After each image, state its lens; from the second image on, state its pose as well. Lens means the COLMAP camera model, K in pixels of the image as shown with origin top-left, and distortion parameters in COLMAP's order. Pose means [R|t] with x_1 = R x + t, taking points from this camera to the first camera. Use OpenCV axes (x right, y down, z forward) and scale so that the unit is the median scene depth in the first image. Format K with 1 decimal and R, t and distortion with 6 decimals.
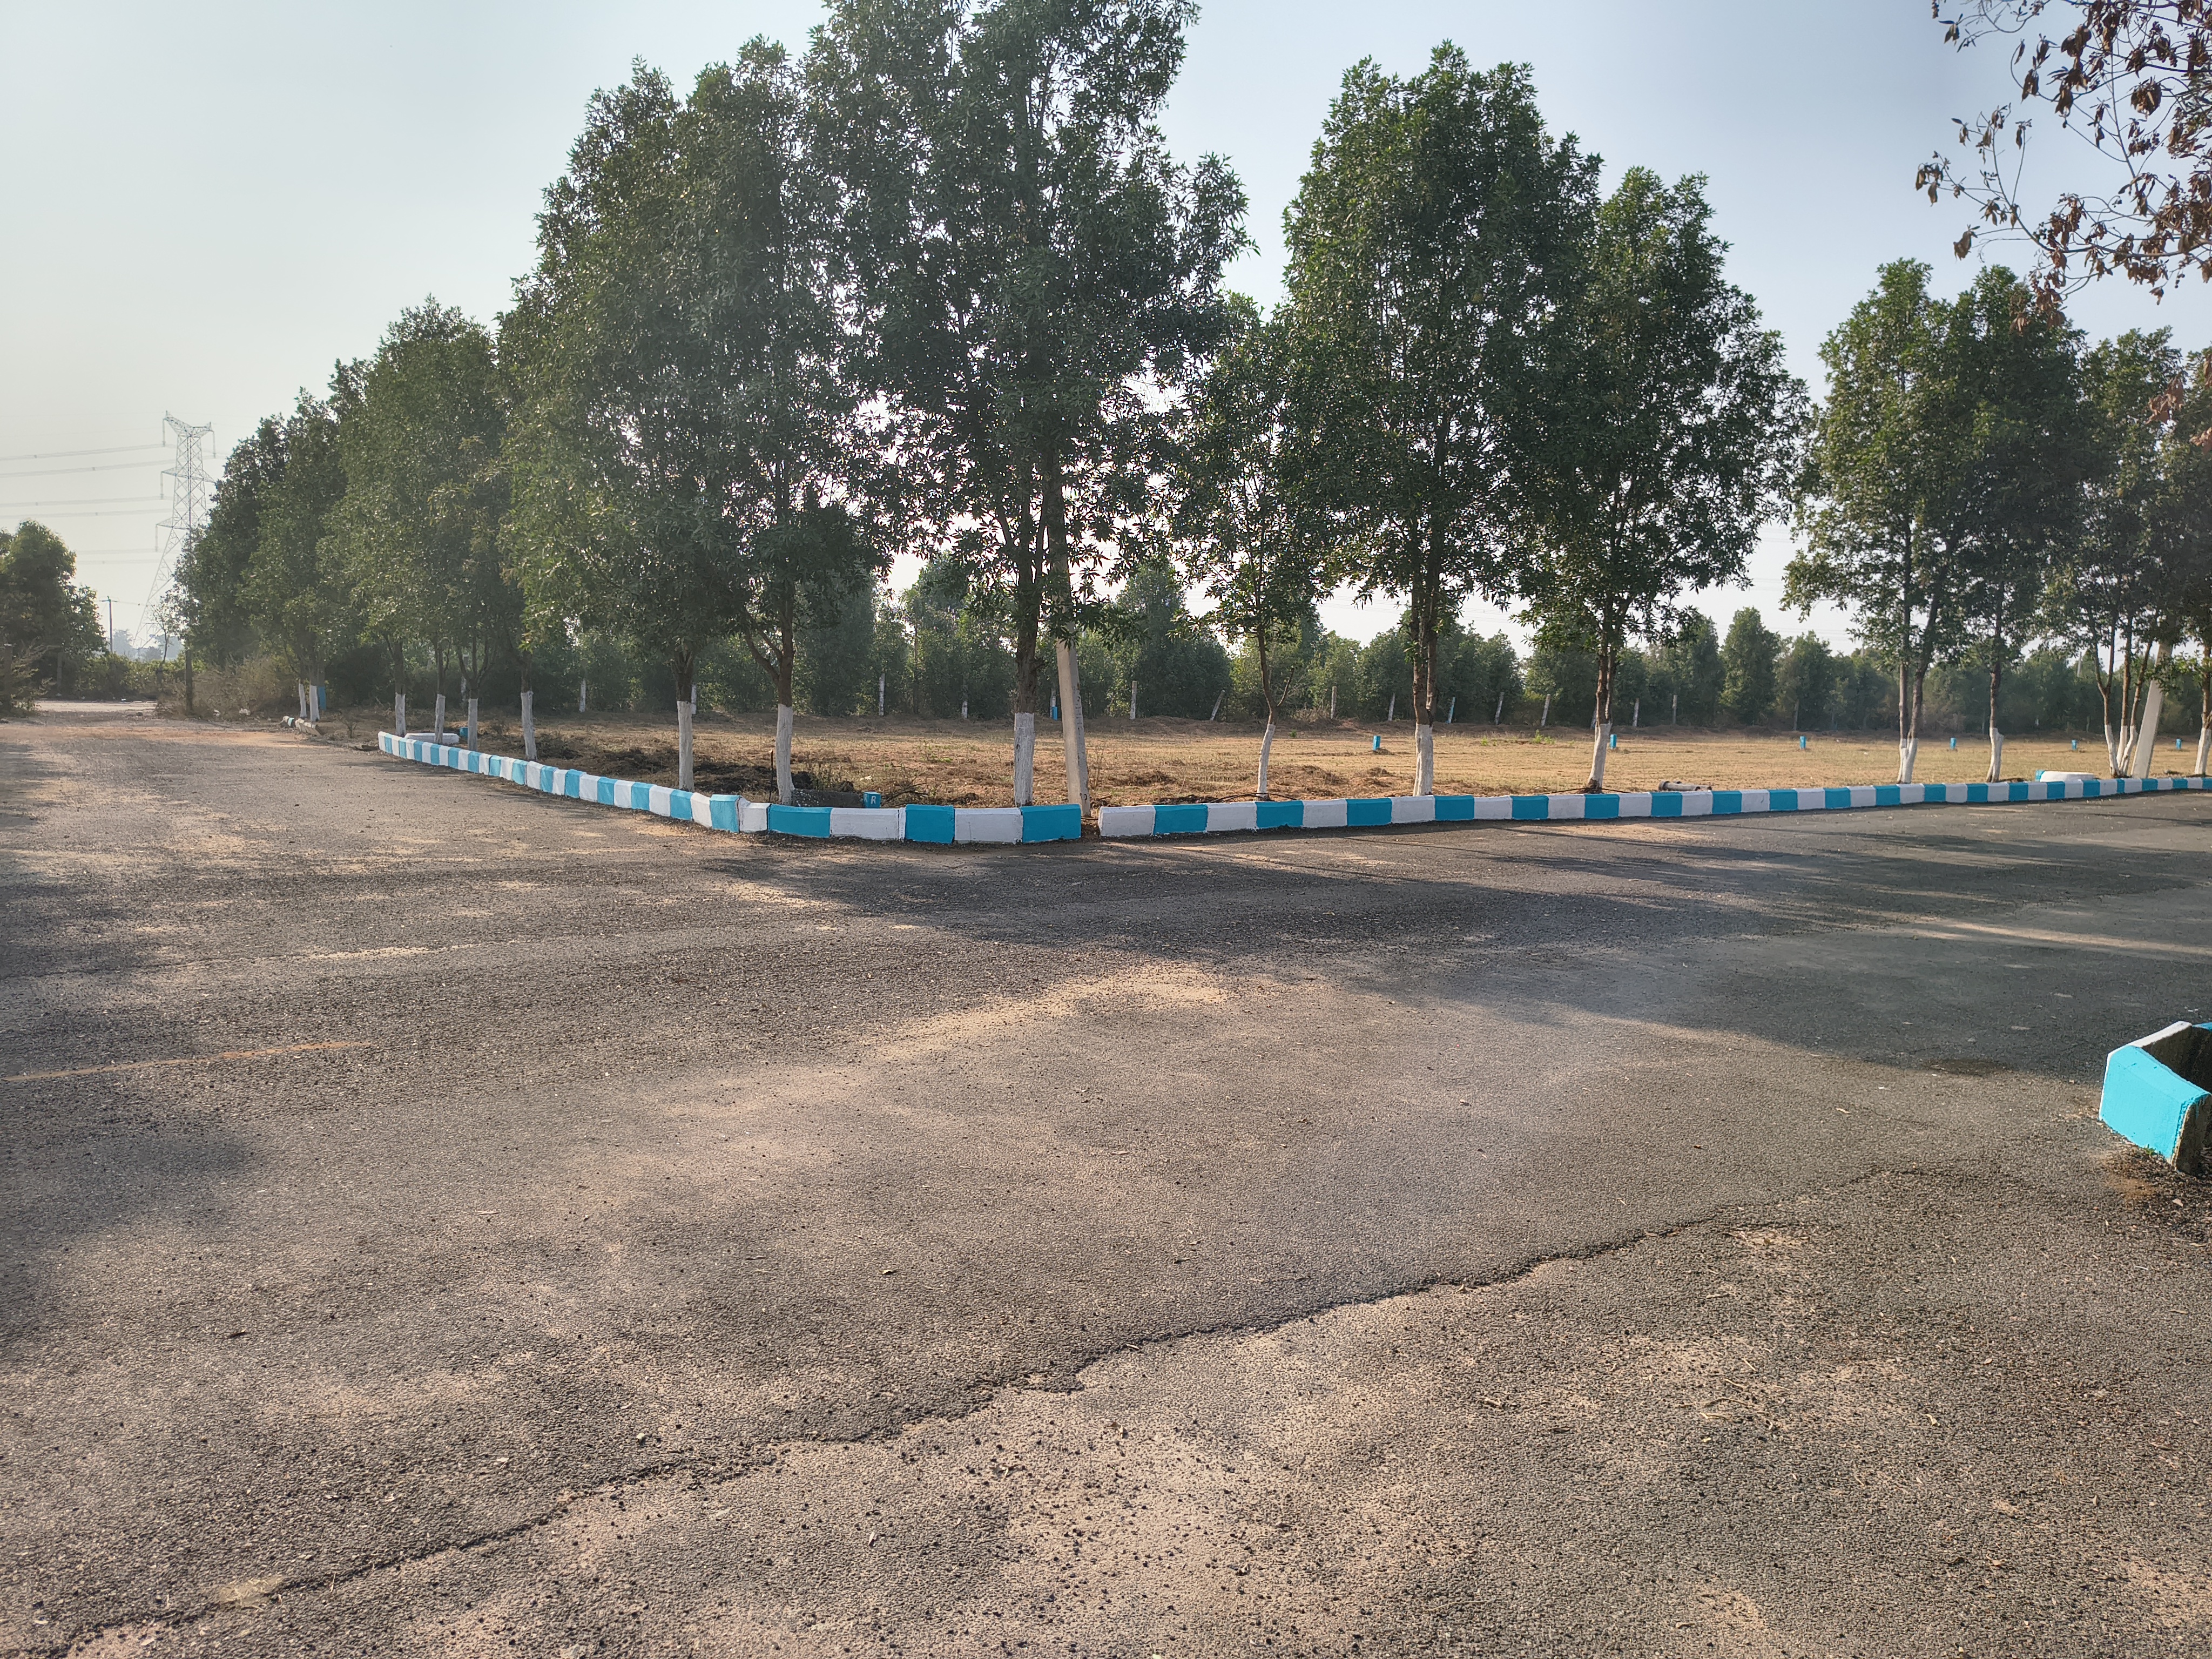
lens RADIAL K [[1517.6, 0, 1123.7], [0, 1517.6, 831.9], [0, 0, 1]] dist [0.050742, -0.055762]
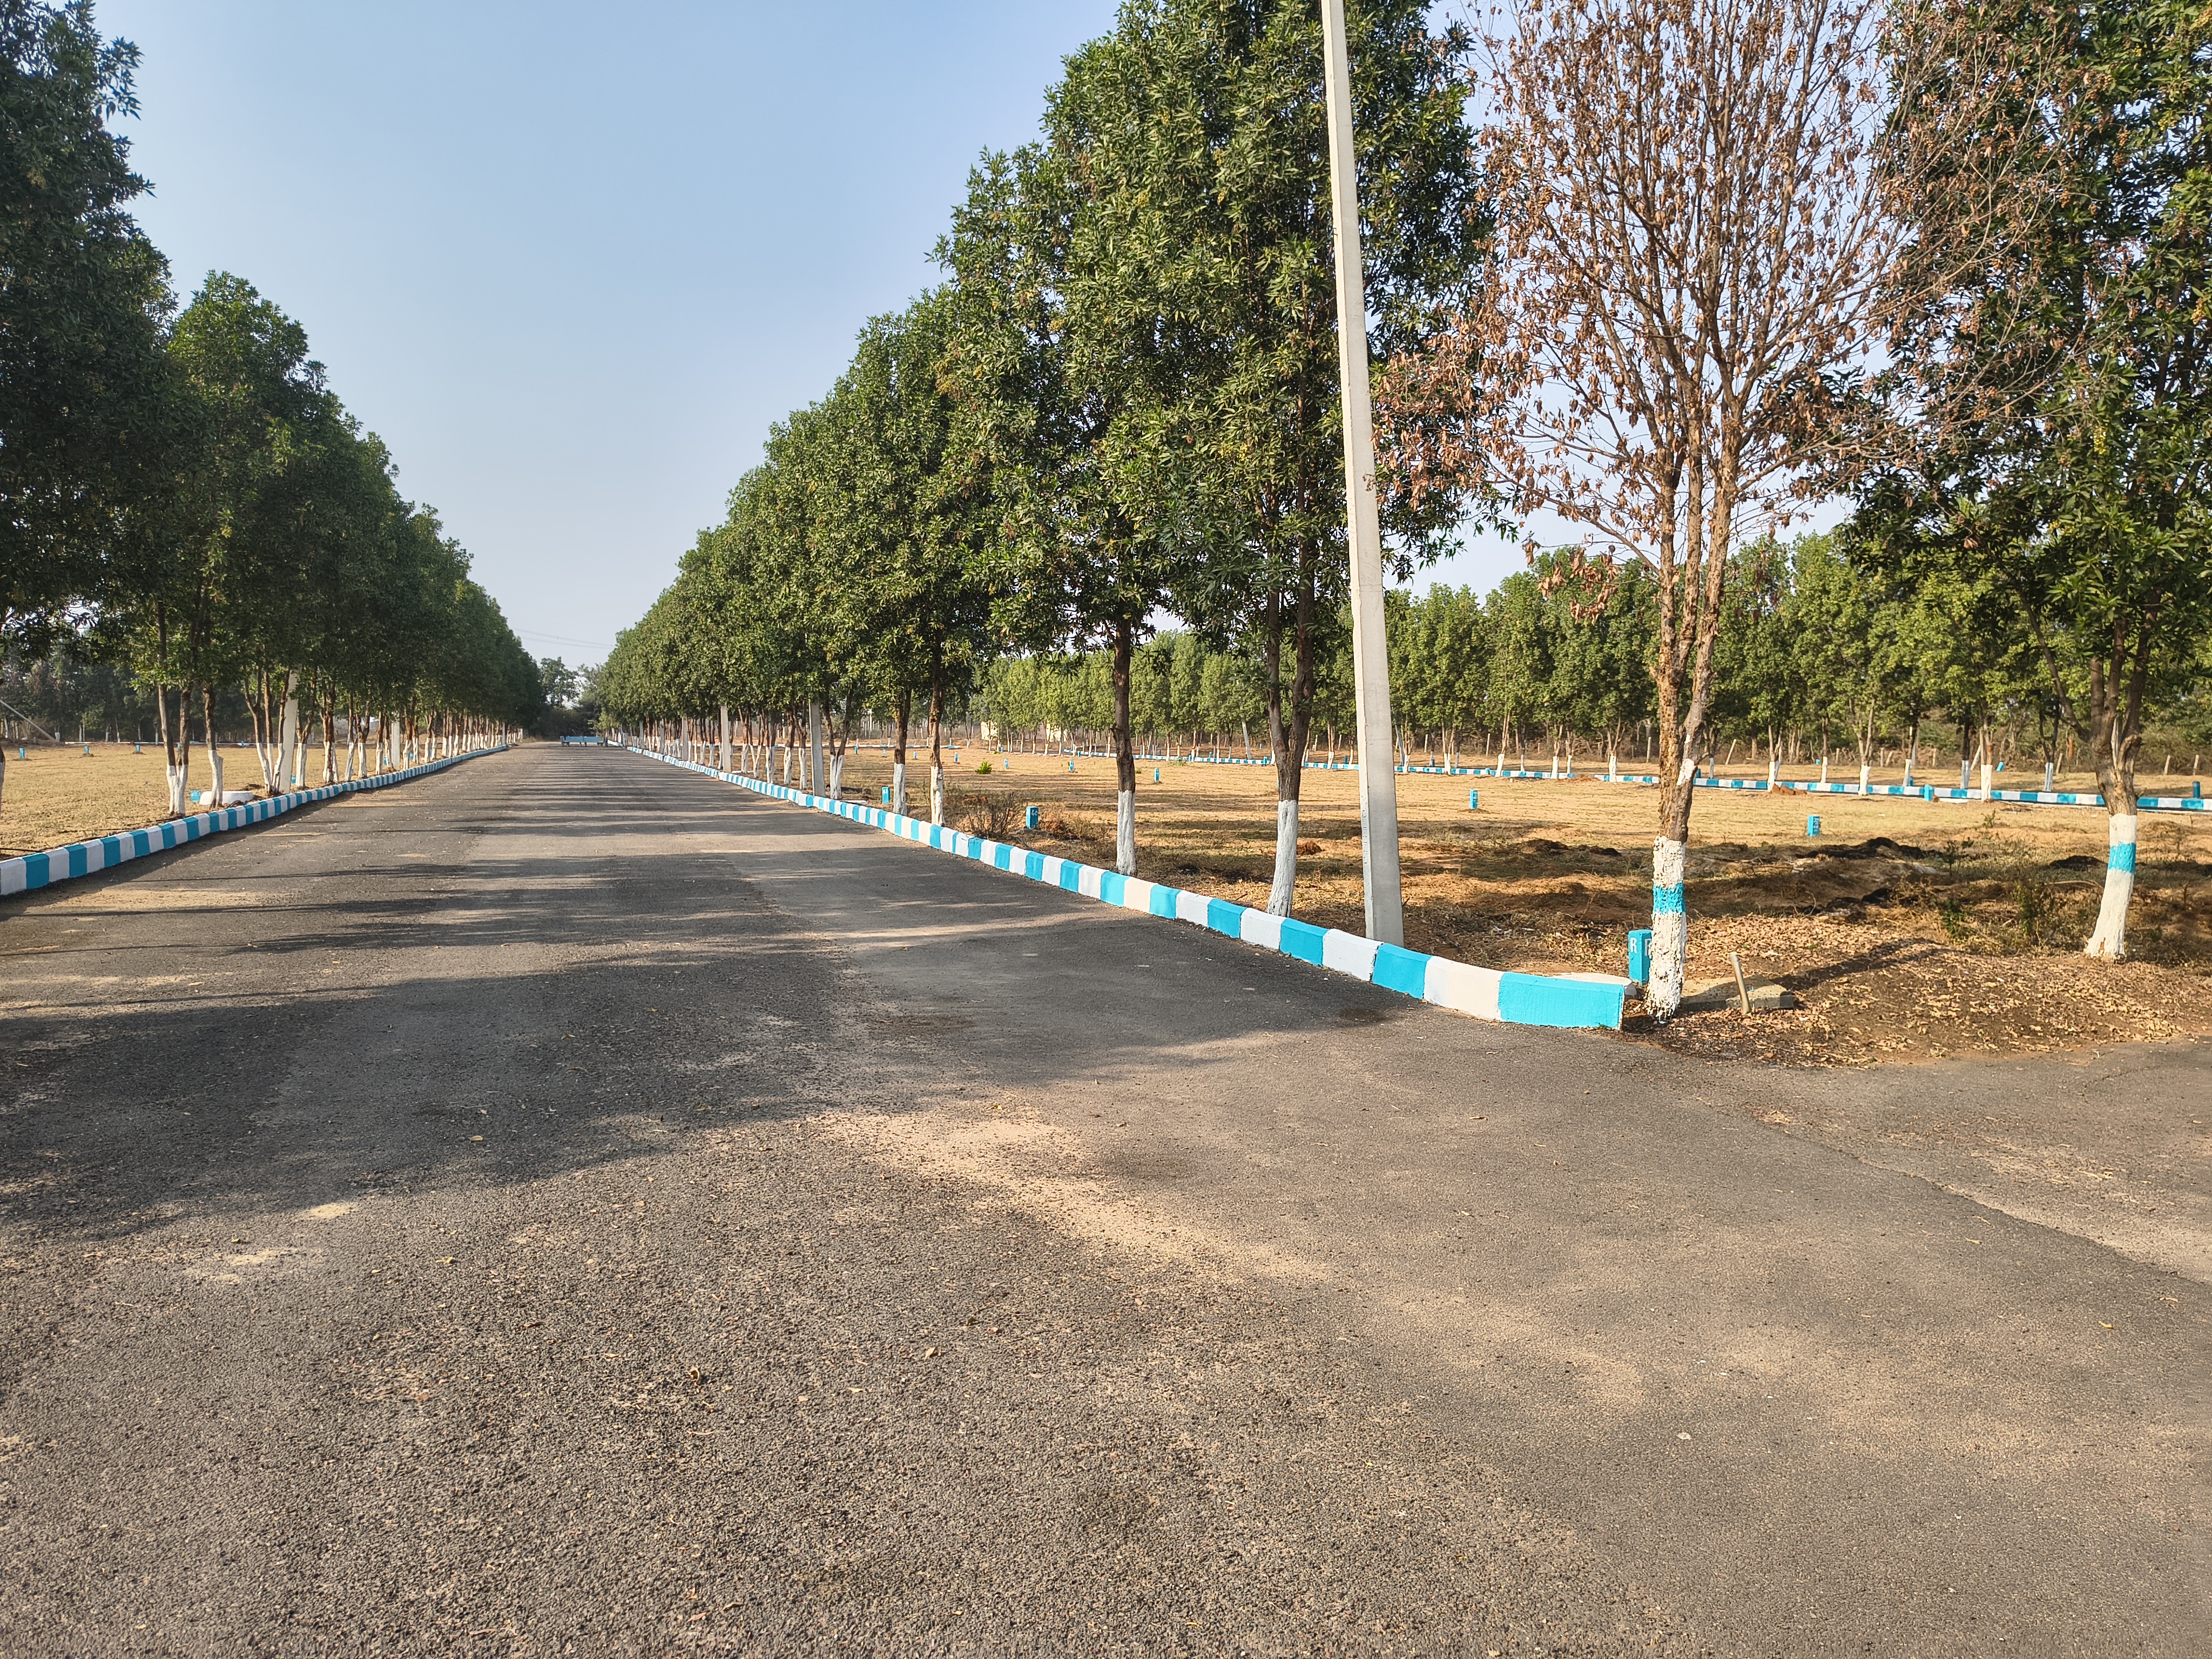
lens RADIAL K [[1517.6, 0, 1102.9], [0, 1517.6, 819.4], [0, 0, 1]] dist [0.050742, -0.055762]
pose [[0.262988, -0.071559, 0.962142, -0.332921], [0.080432, 0.995400, 0.052047, -0.046725], [-0.961441, 0.063699, 0.267534, 0.330071]]
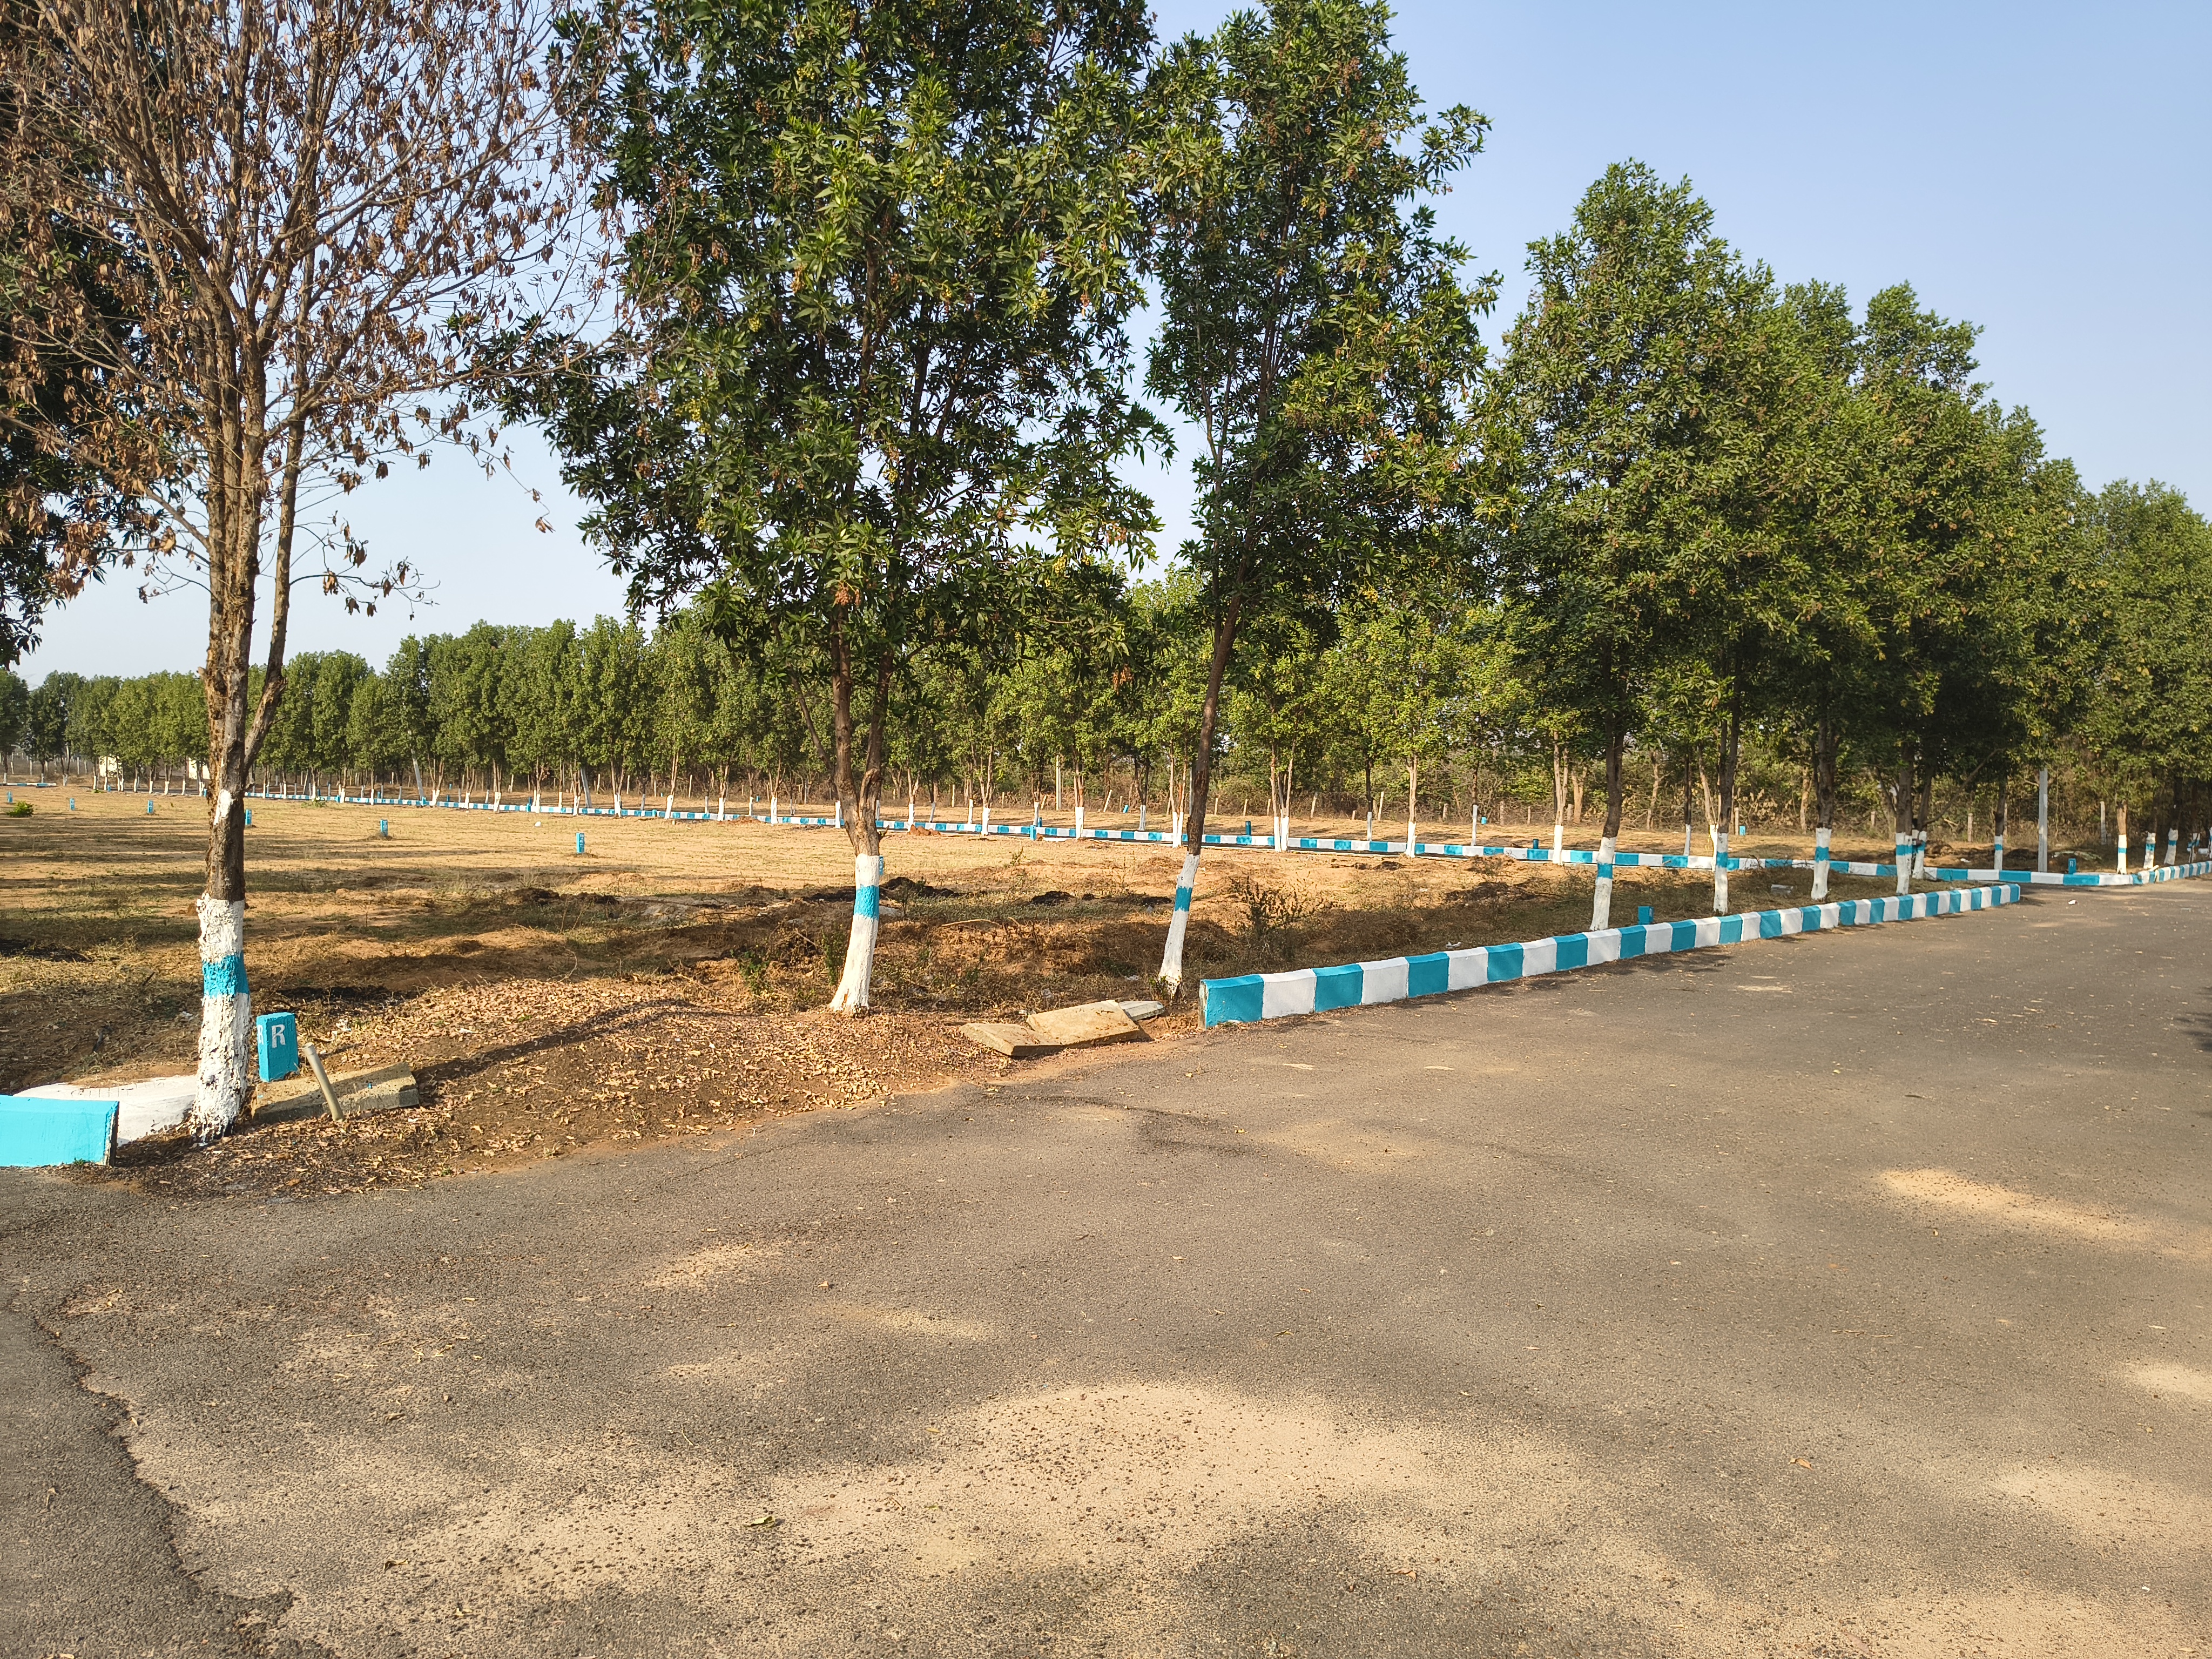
lens RADIAL K [[1517.6, 0, 1086.5], [0, 1517.6, 848.9], [0, 0, 1]] dist [0.050742, -0.055762]
pose [[-0.202024, -0.063599, 0.977313, -0.203295], [0.064341, 0.994872, 0.078041, -0.025128], [-0.977265, 0.078648, -0.196896, 0.136592]]
